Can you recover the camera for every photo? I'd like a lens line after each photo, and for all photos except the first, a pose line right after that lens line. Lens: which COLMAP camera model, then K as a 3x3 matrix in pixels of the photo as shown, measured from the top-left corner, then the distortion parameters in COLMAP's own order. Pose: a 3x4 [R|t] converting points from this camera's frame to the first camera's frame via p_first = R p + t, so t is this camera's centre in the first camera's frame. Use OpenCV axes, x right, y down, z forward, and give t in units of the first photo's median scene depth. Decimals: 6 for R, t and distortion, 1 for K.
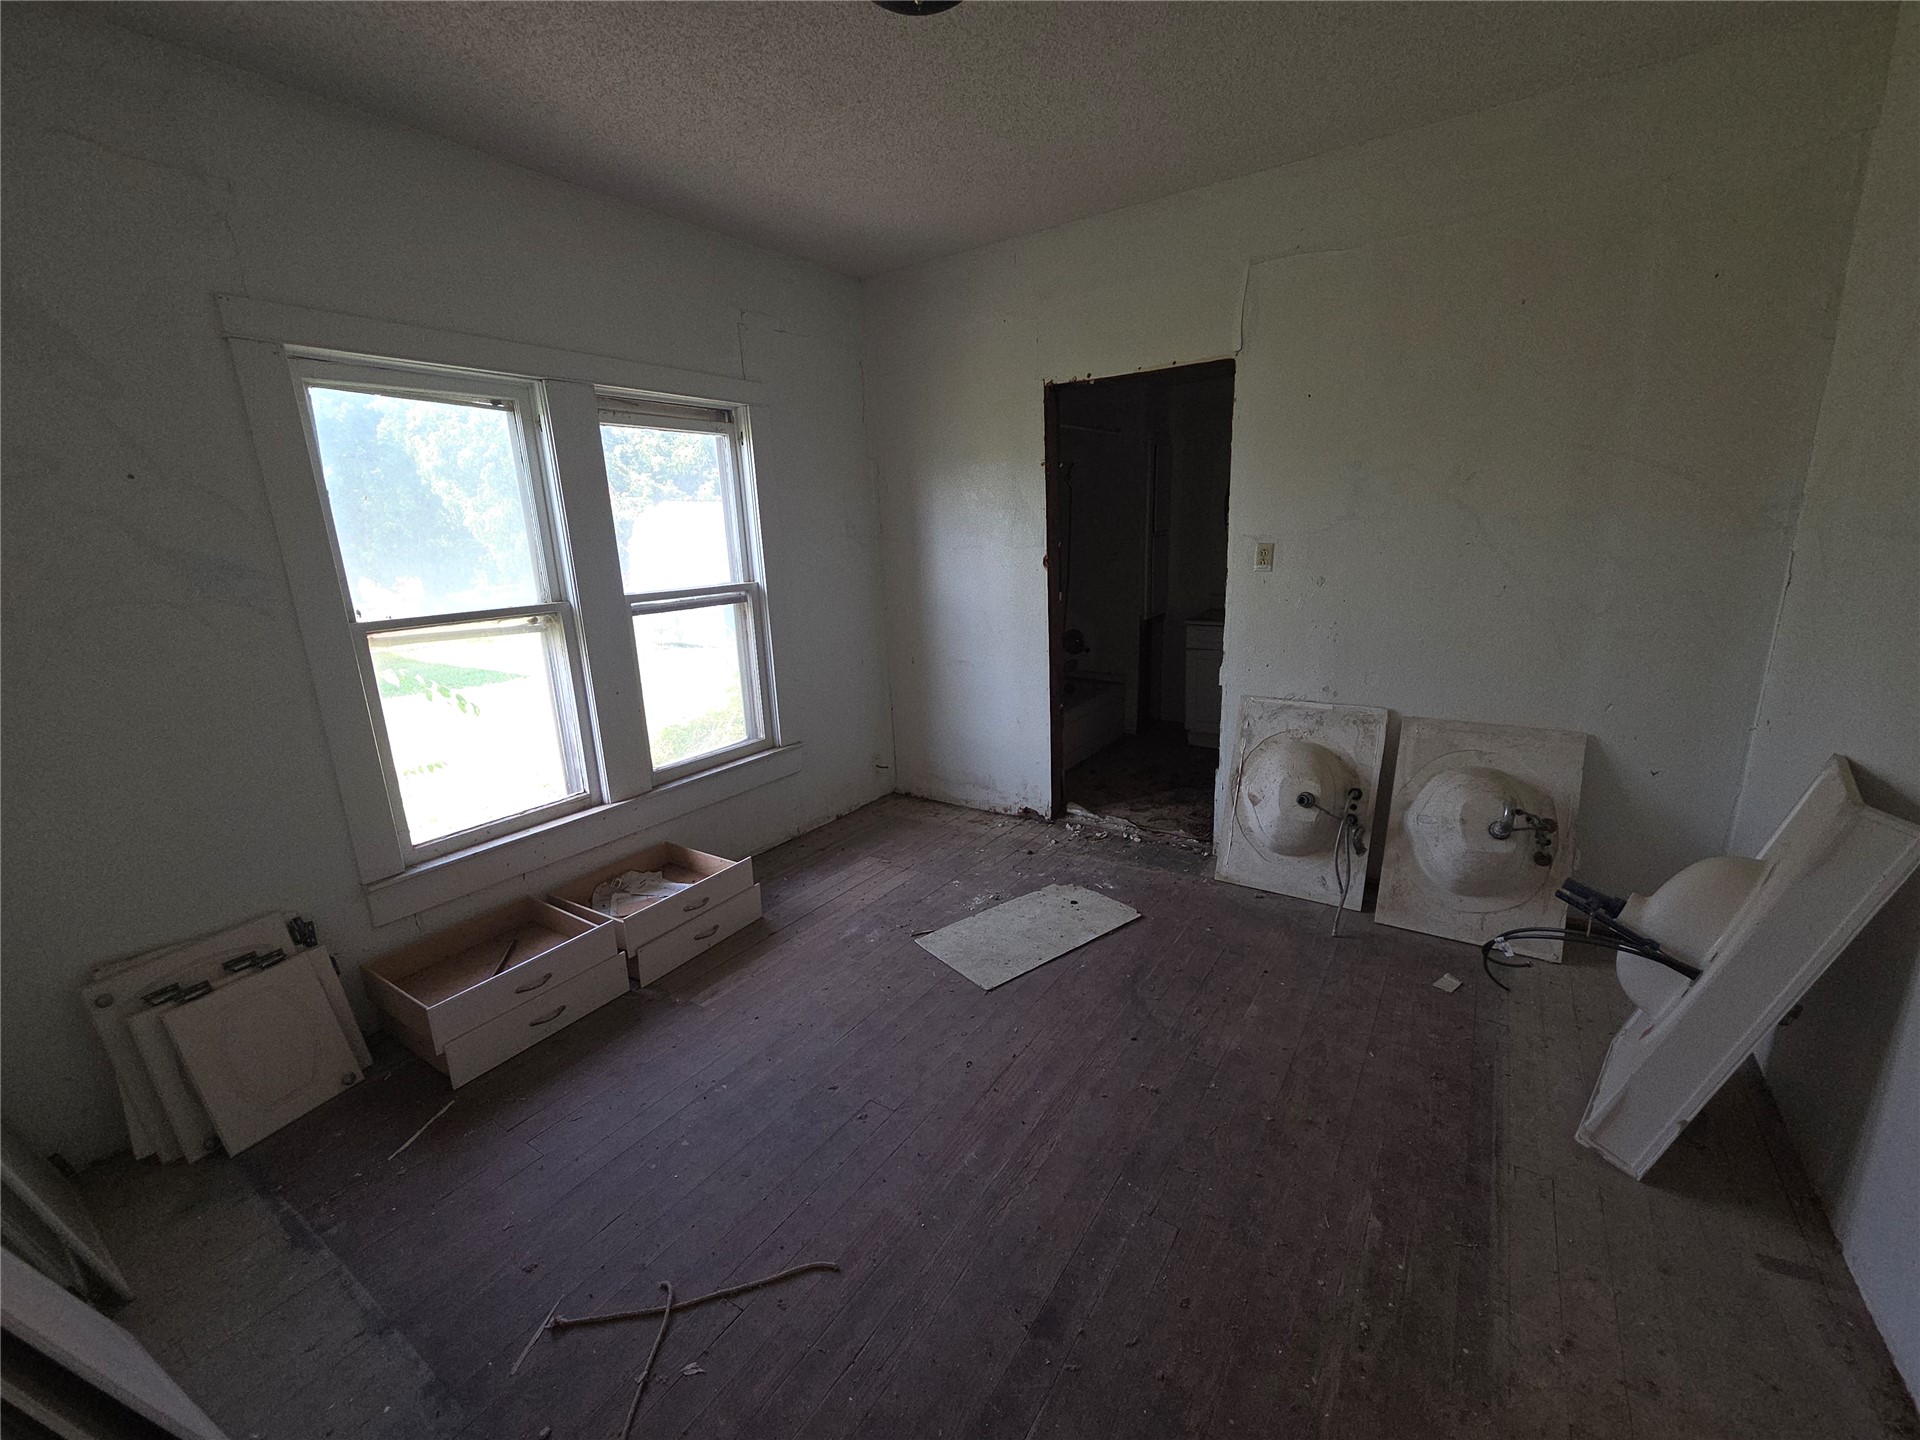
lens RADIAL K [[781.3, 0, 964.4], [0, 781.3, 722.4], [0, 0, 1]] dist [-0.000884, -0.000019]
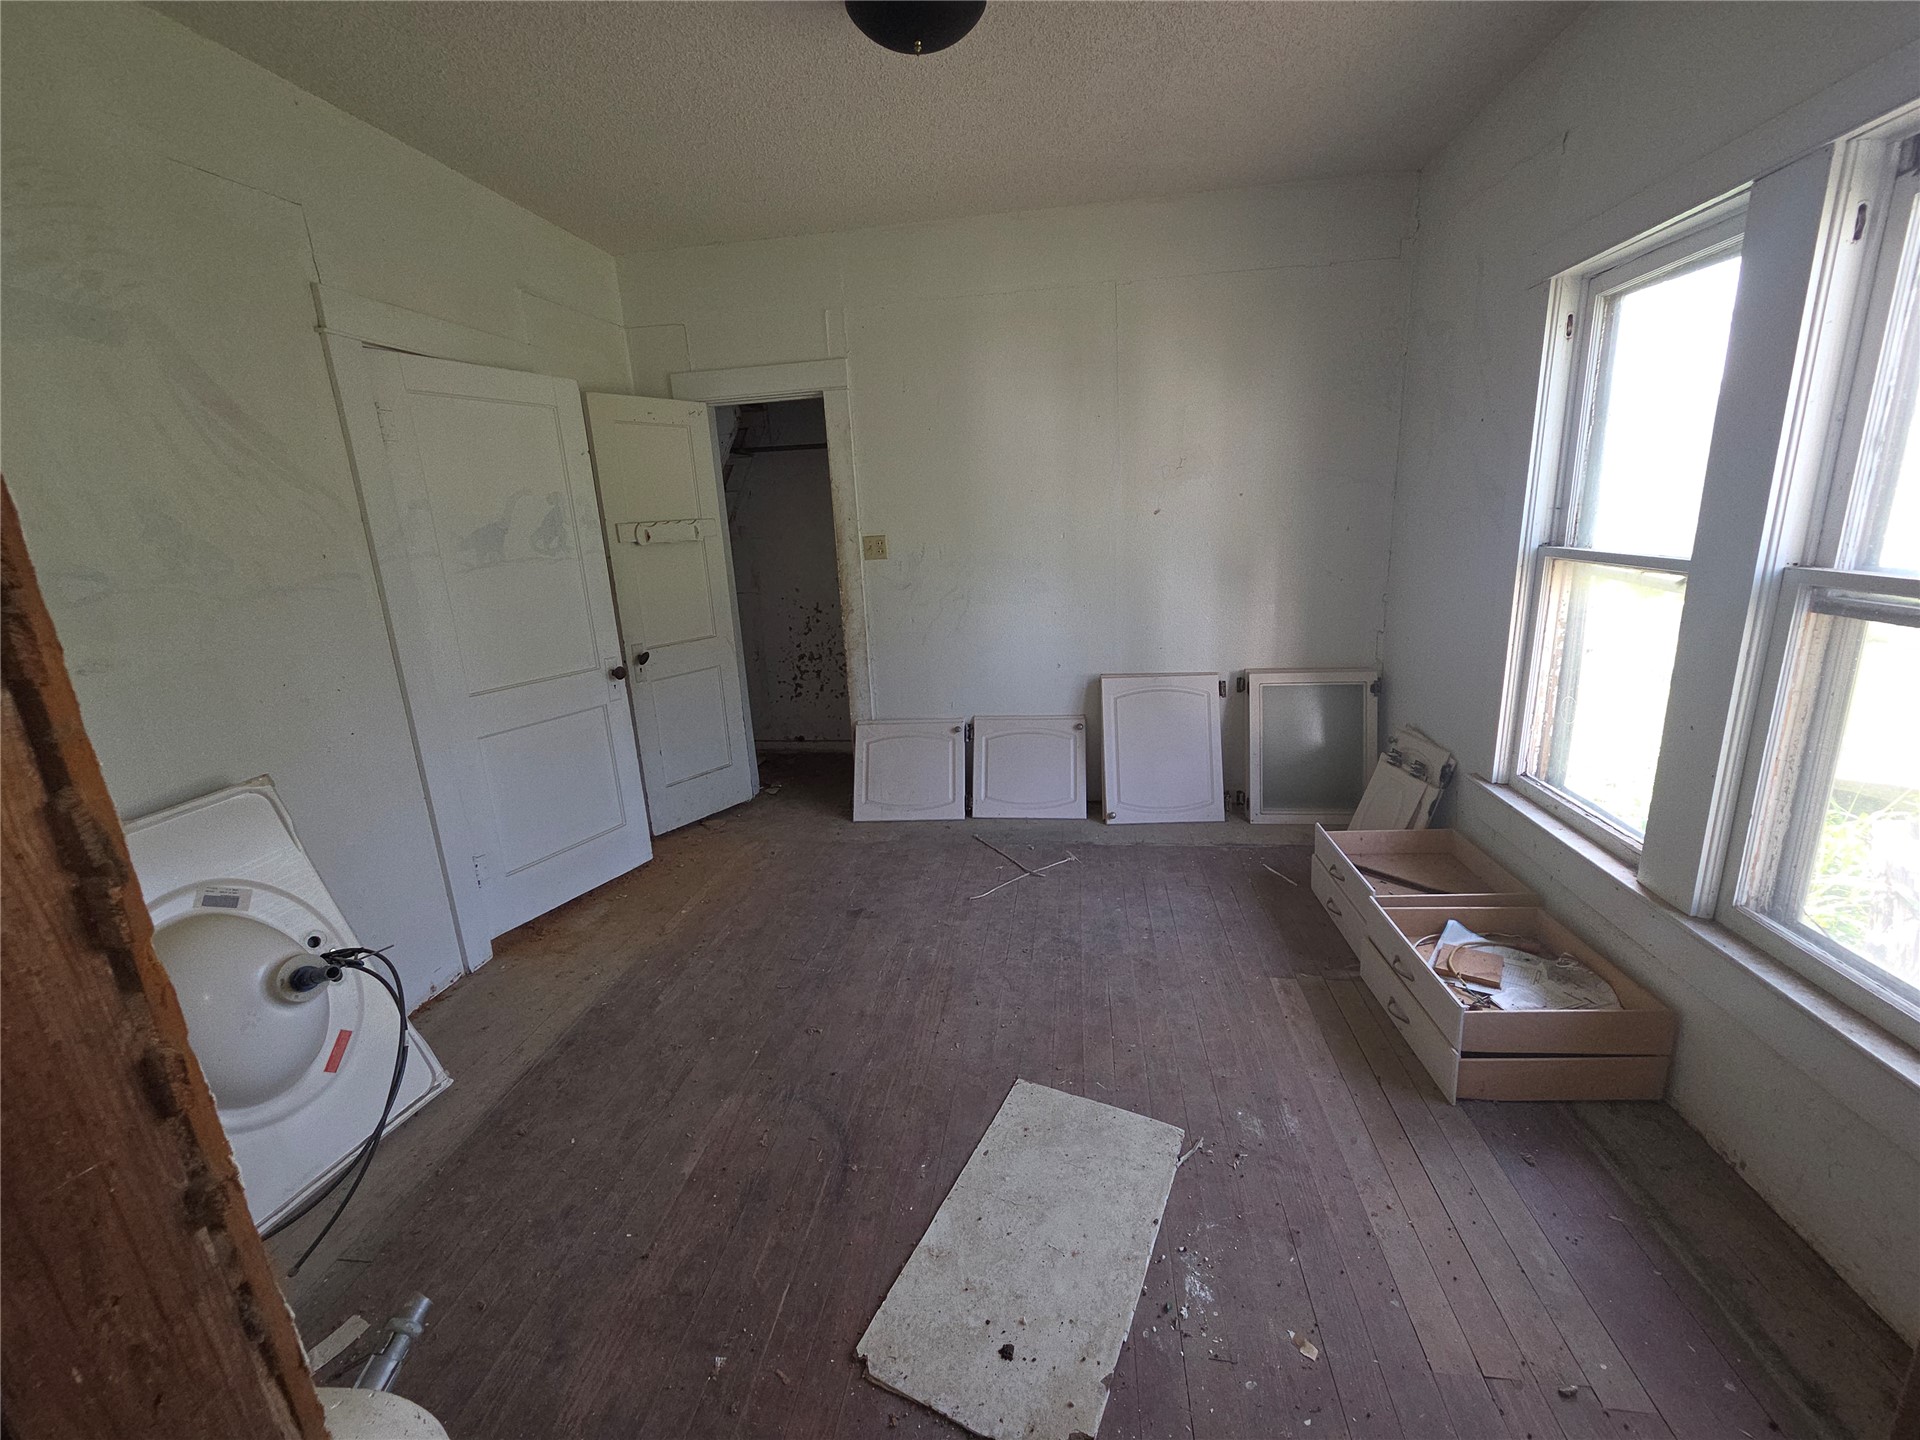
lens RADIAL K [[781.3, 0, 965.9], [0, 781.3, 712.9], [0, 0, 1]] dist [-0.000884, -0.000019]
pose [[-0.893156, 0.190413, -0.407450, 0.353961], [-0.023585, 0.884877, 0.465227, -0.389439], [0.449129, 0.425130, -0.785842, 1.532829]]
